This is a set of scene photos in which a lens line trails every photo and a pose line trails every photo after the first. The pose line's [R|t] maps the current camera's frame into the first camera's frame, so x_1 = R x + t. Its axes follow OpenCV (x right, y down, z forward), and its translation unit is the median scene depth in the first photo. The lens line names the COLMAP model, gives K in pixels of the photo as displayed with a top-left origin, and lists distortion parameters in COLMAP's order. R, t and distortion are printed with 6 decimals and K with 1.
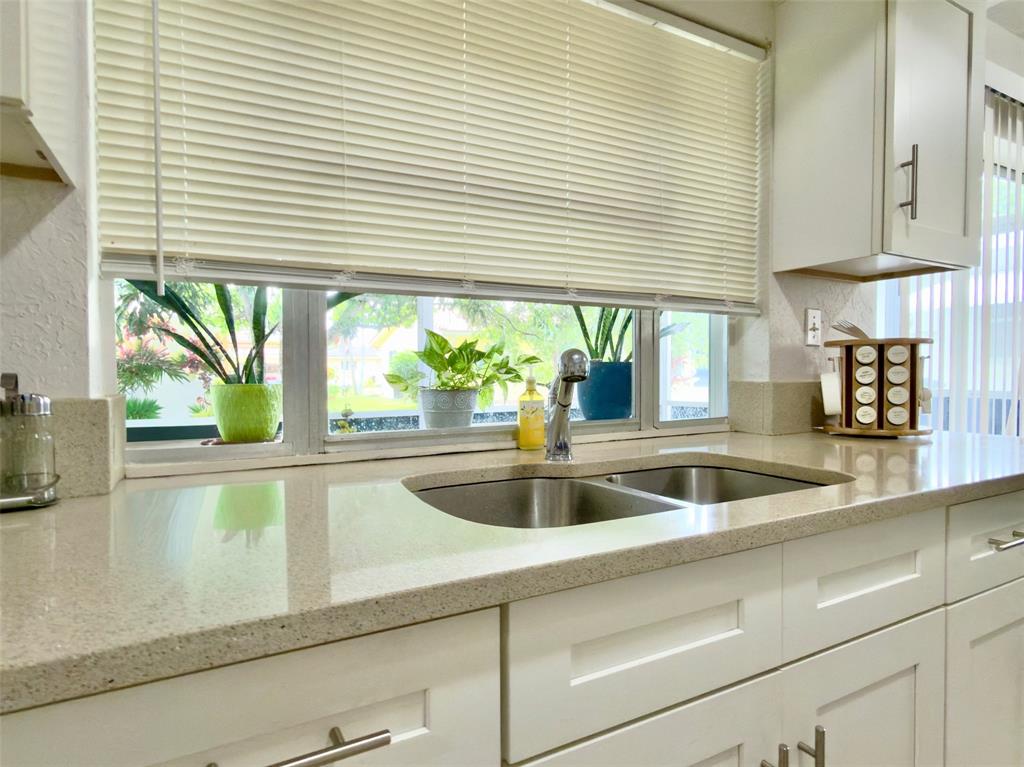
lens RADIAL K [[567.3, 0, 531.9], [0, 567.3, 386.4], [0, 0, 1]] dist [0.004193, 0.000954]
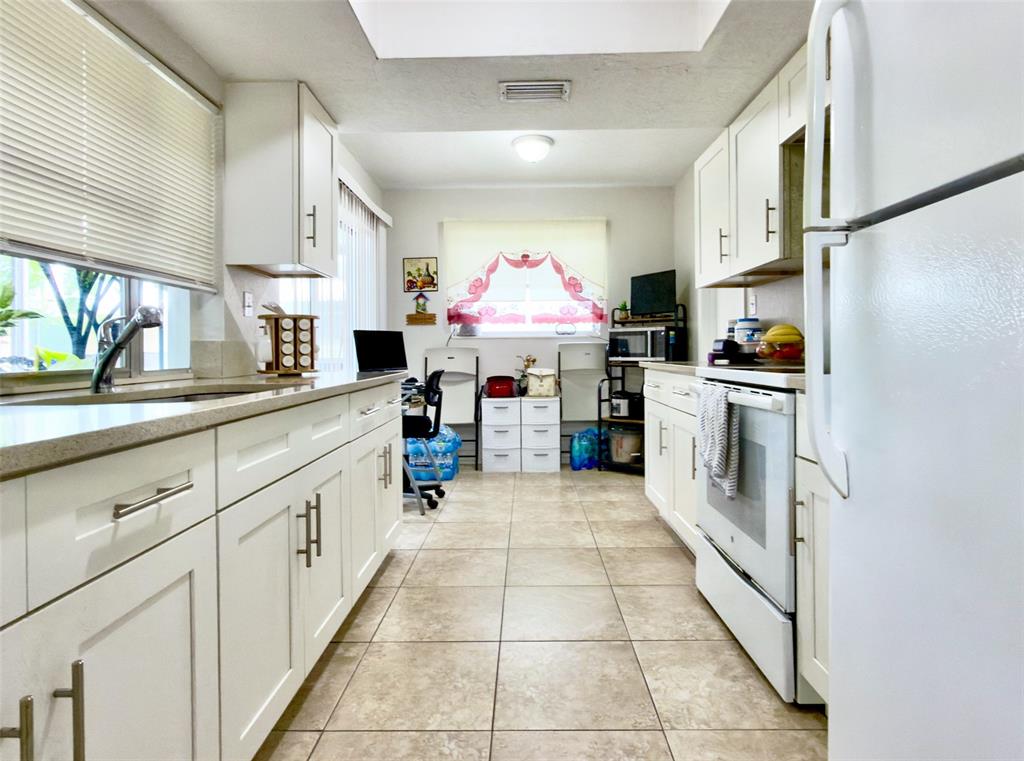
lens RADIAL K [[745.6, 0, 513.6], [0, 745.6, 349.7], [0, 0, 1]] dist [0.001049, 0.001103]
pose [[0.511214, 0.027568, 0.859011, -0.808994], [0.028534, 0.998390, -0.049022, 0.125270], [-0.858979, 0.049572, 0.509605, -0.562944]]
